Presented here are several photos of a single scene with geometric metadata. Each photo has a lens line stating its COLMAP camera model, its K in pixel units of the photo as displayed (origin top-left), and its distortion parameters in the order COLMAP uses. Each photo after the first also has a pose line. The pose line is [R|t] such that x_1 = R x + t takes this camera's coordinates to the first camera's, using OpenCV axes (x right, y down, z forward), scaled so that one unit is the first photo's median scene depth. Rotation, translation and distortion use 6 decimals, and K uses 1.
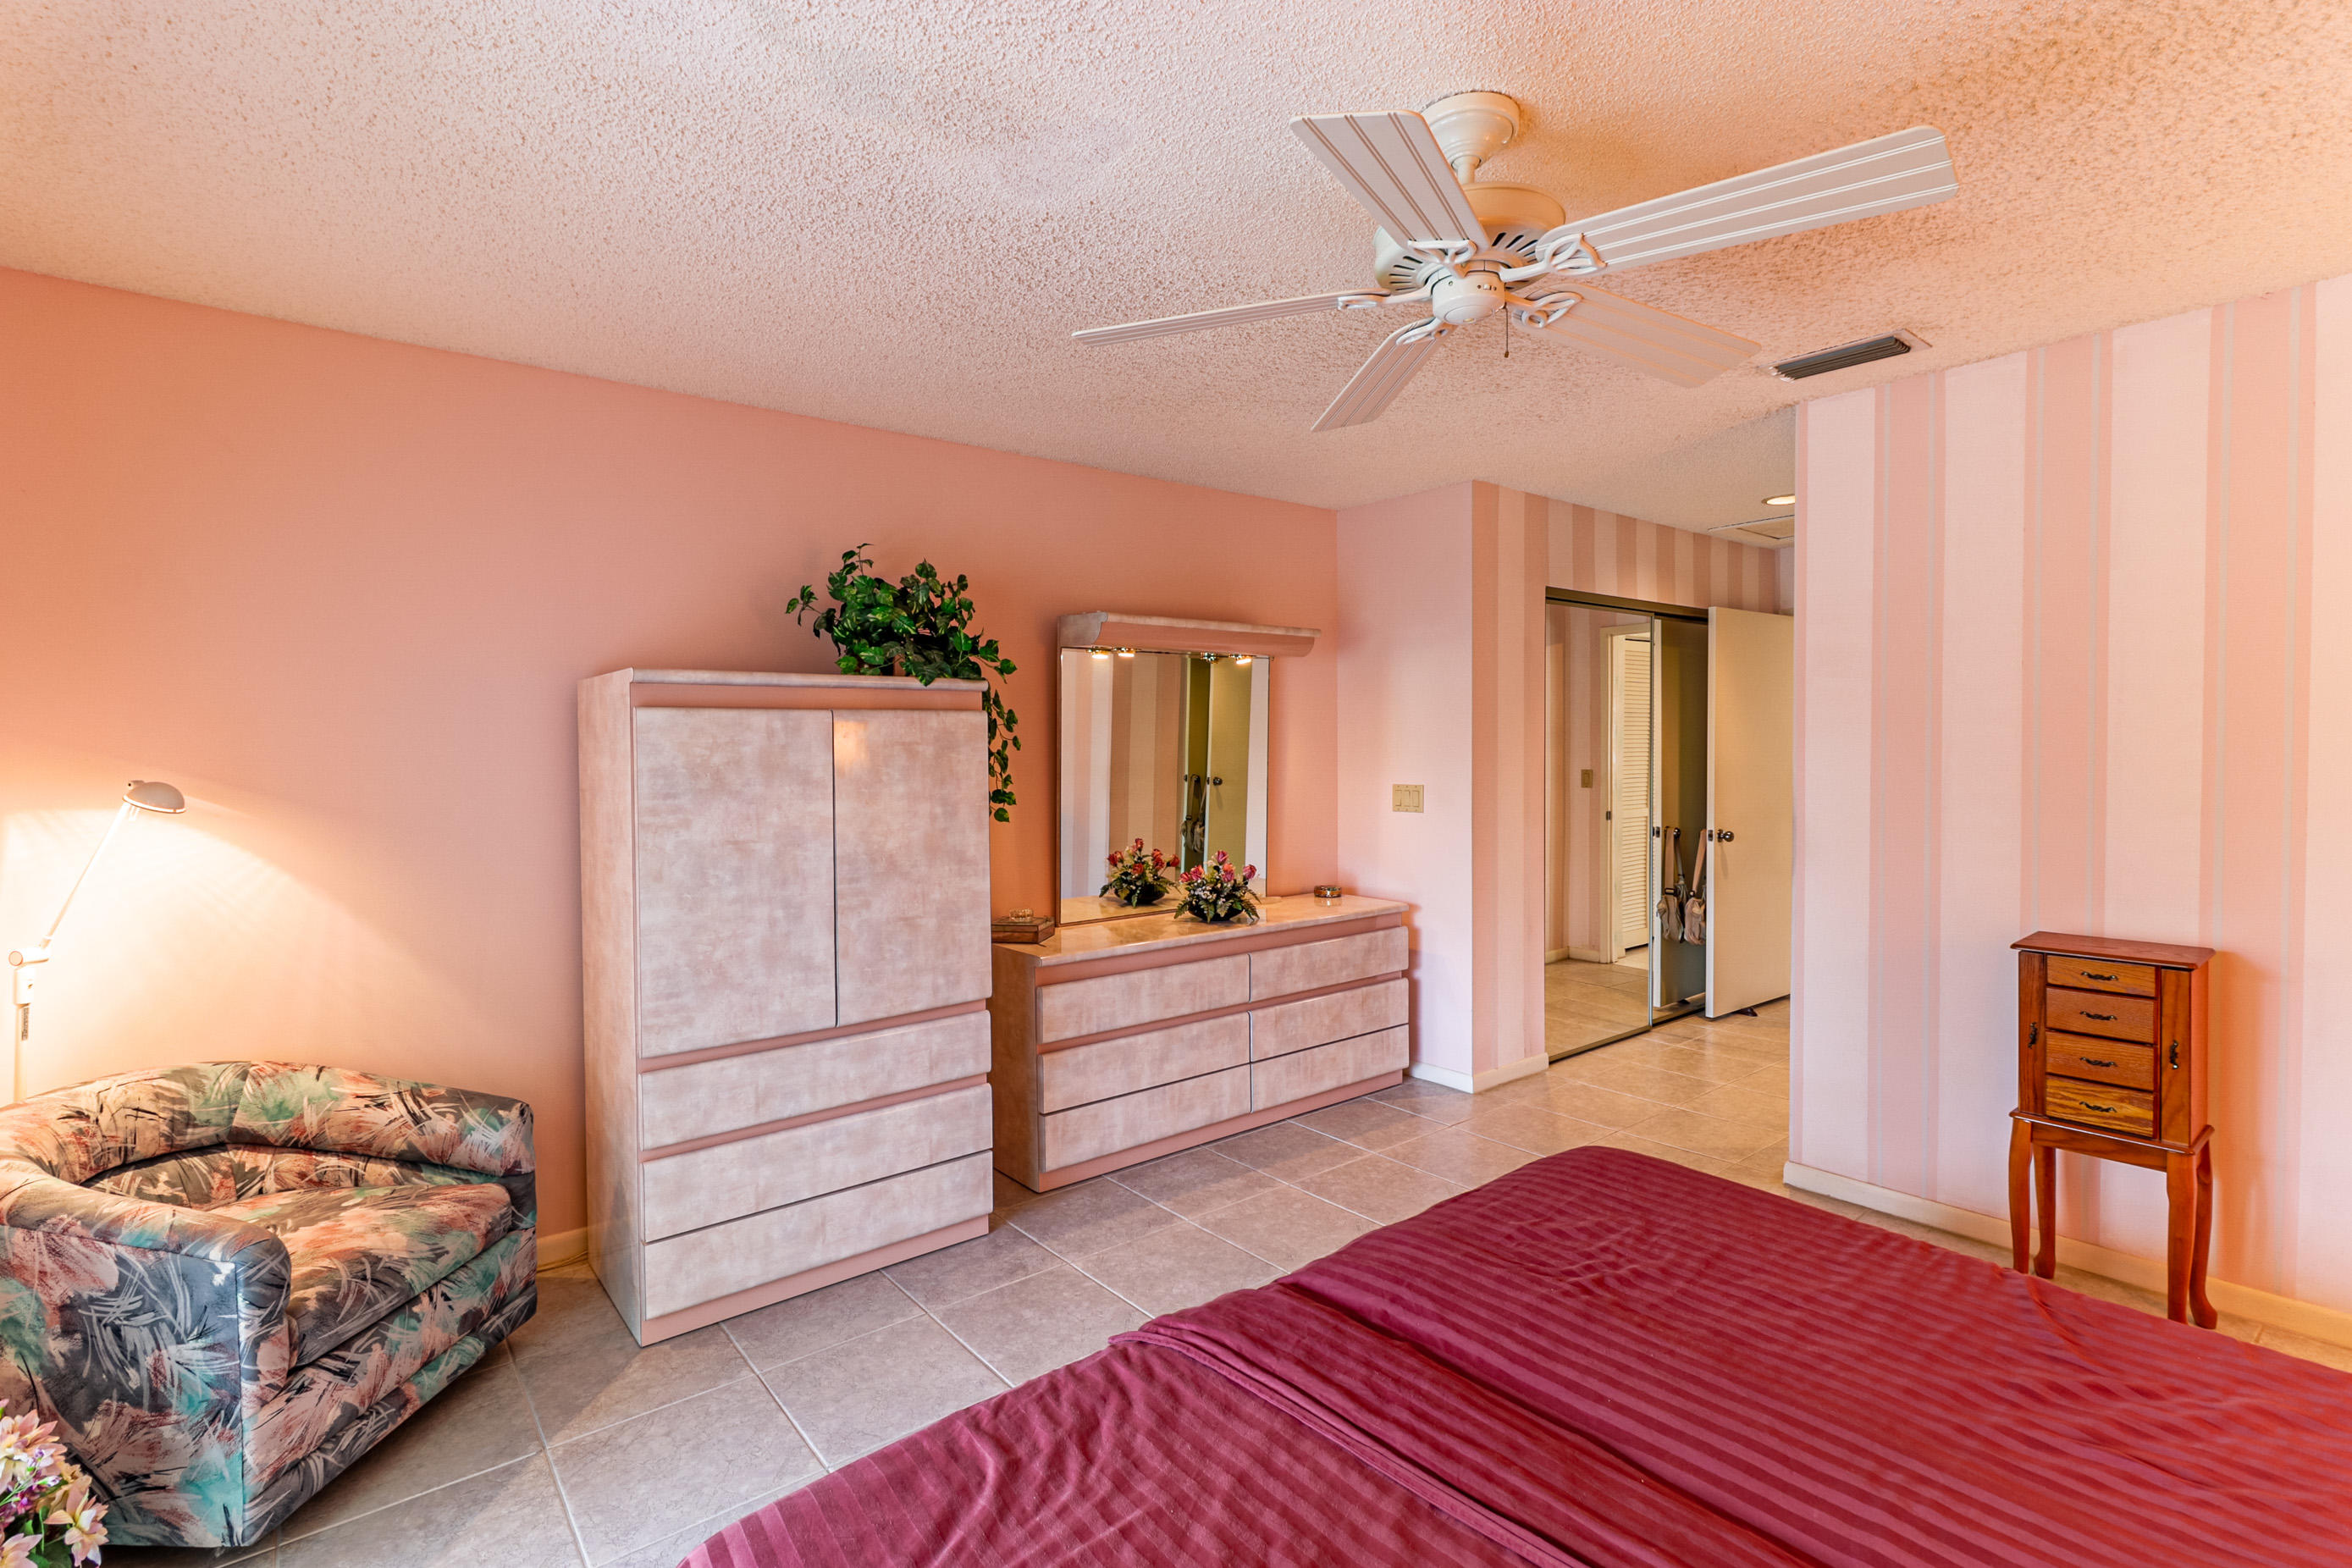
lens RADIAL K [[1093.9, 0, 1170.4], [0, 1093.9, 768.2], [0, 0, 1]] dist [0.002789, 0.001893]
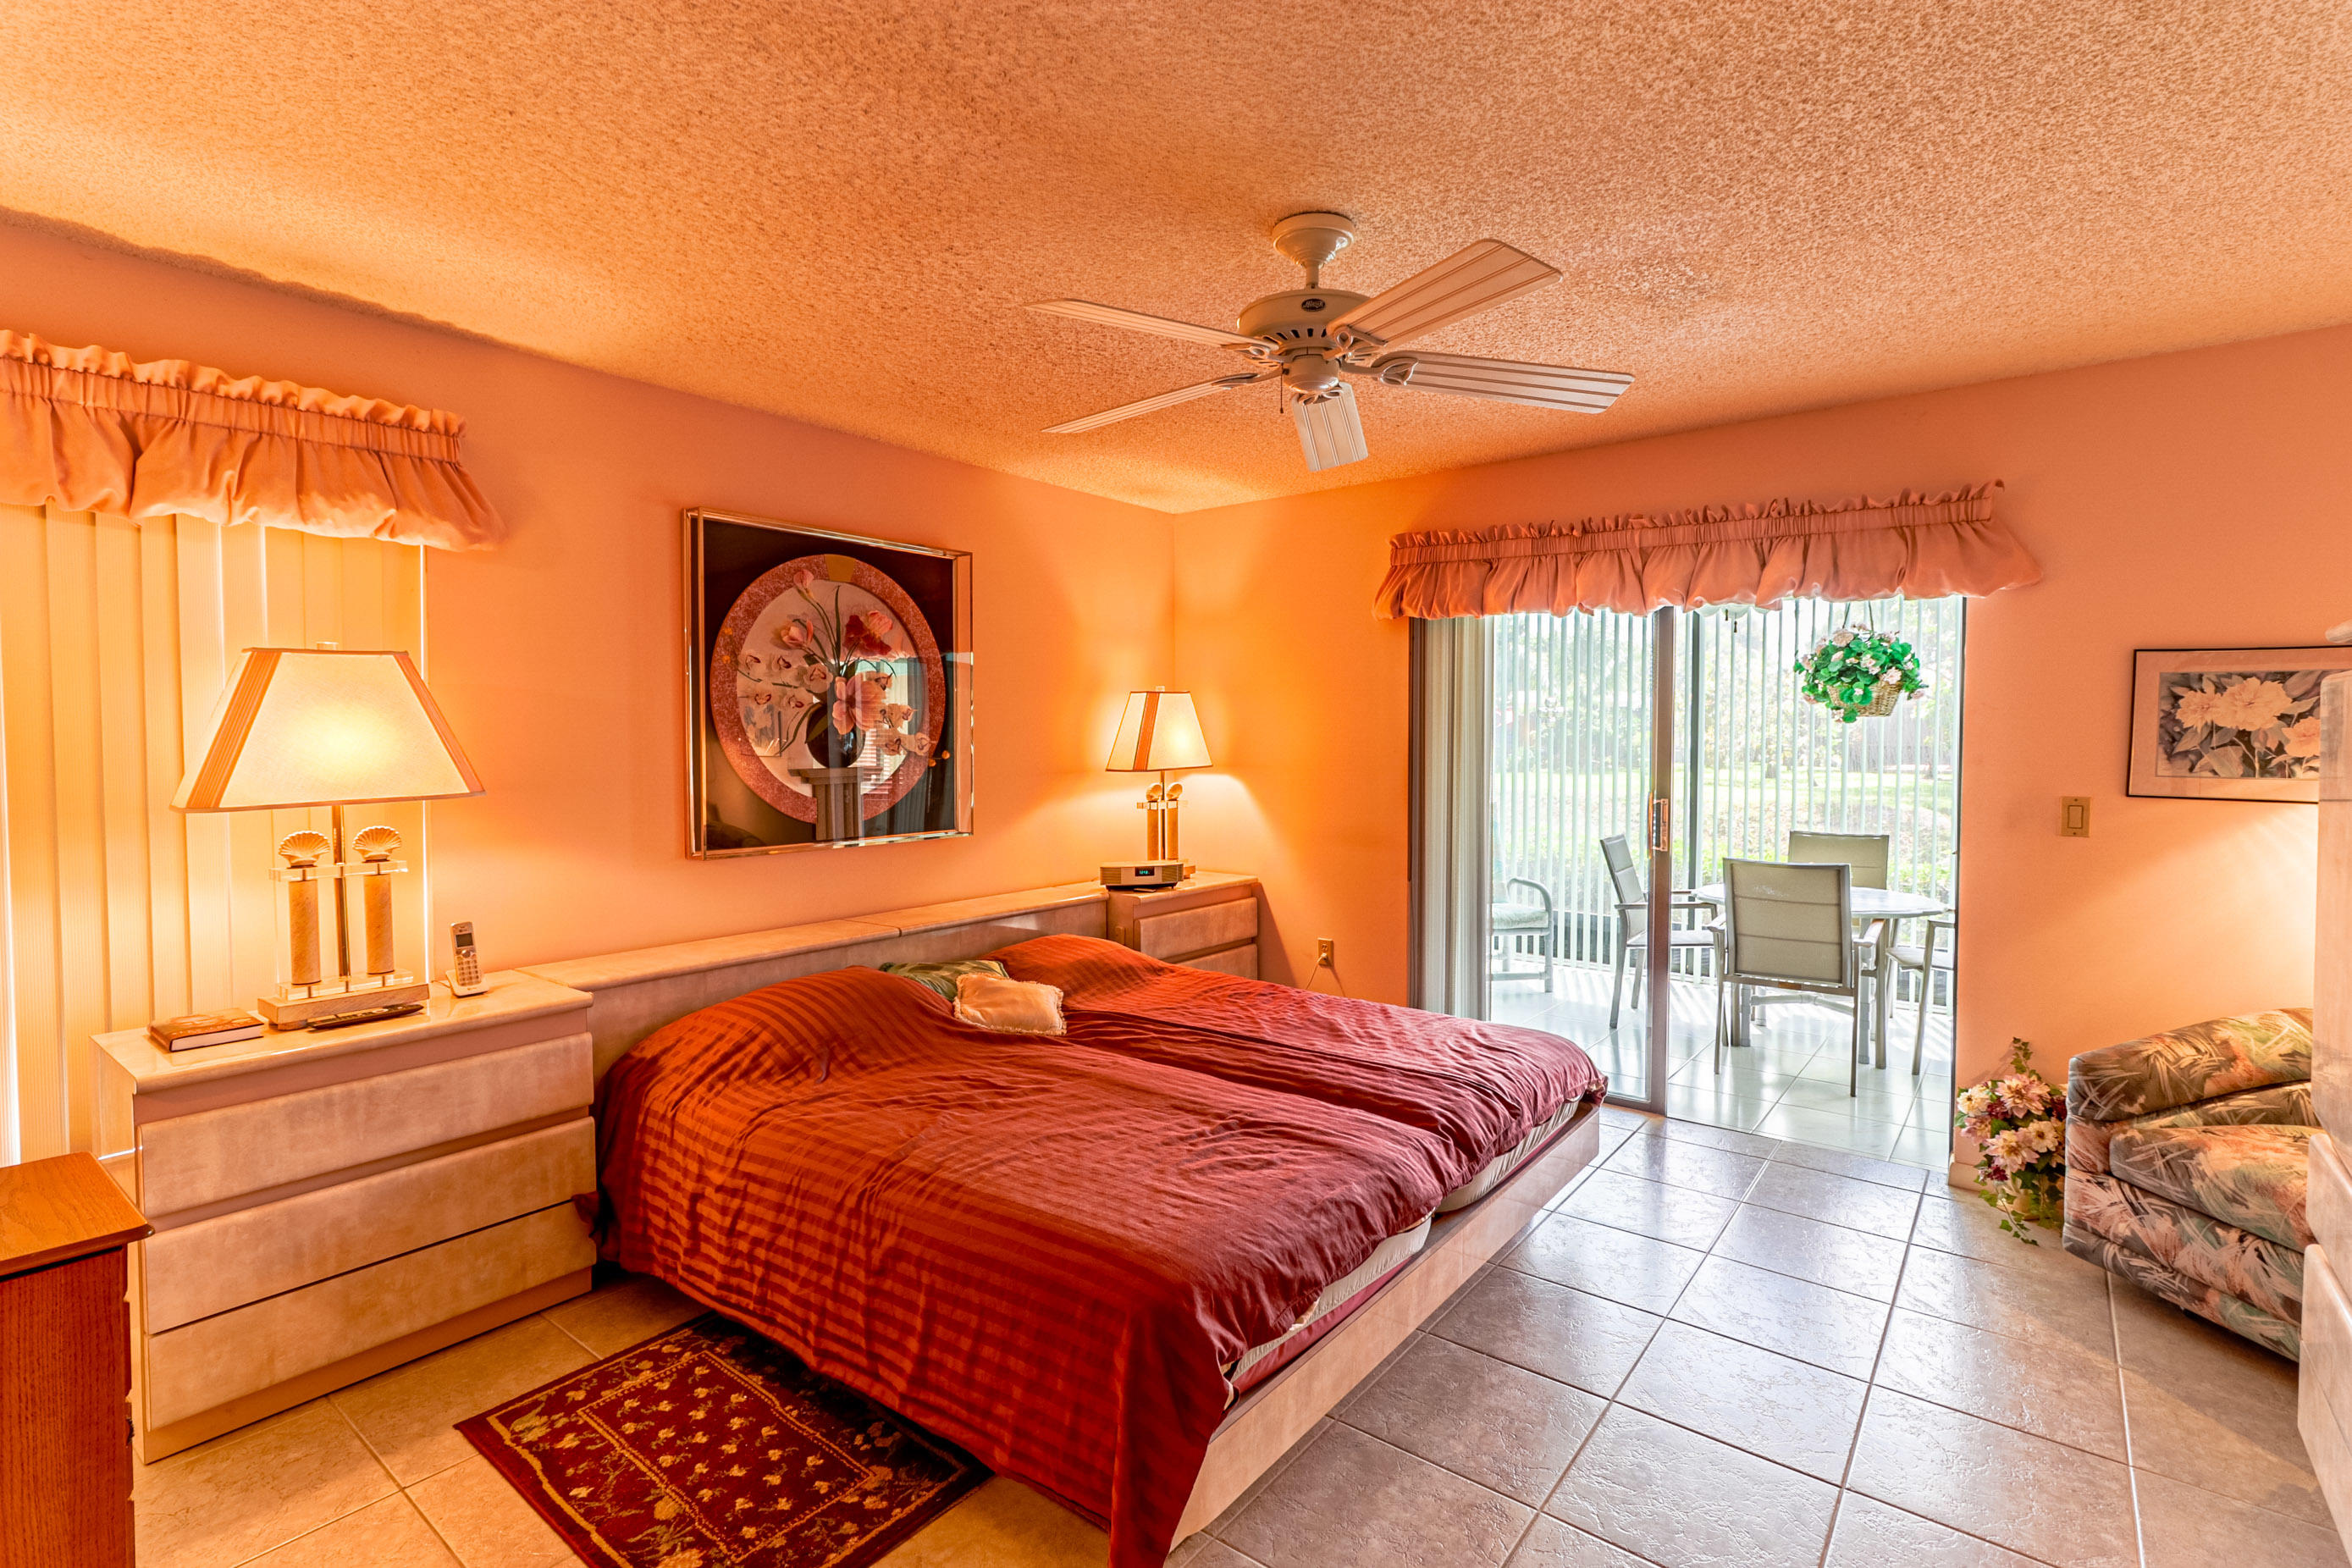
lens RADIAL K [[1093.9, 0, 1170.4], [0, 1093.9, 768.2], [0, 0, 1]] dist [0.002789, 0.001893]
pose [[-0.974857, 0.015536, -0.222289, 0.656665], [0.003440, 0.998497, 0.054701, -0.043765], [0.222805, 0.052561, -0.973445, 2.038243]]
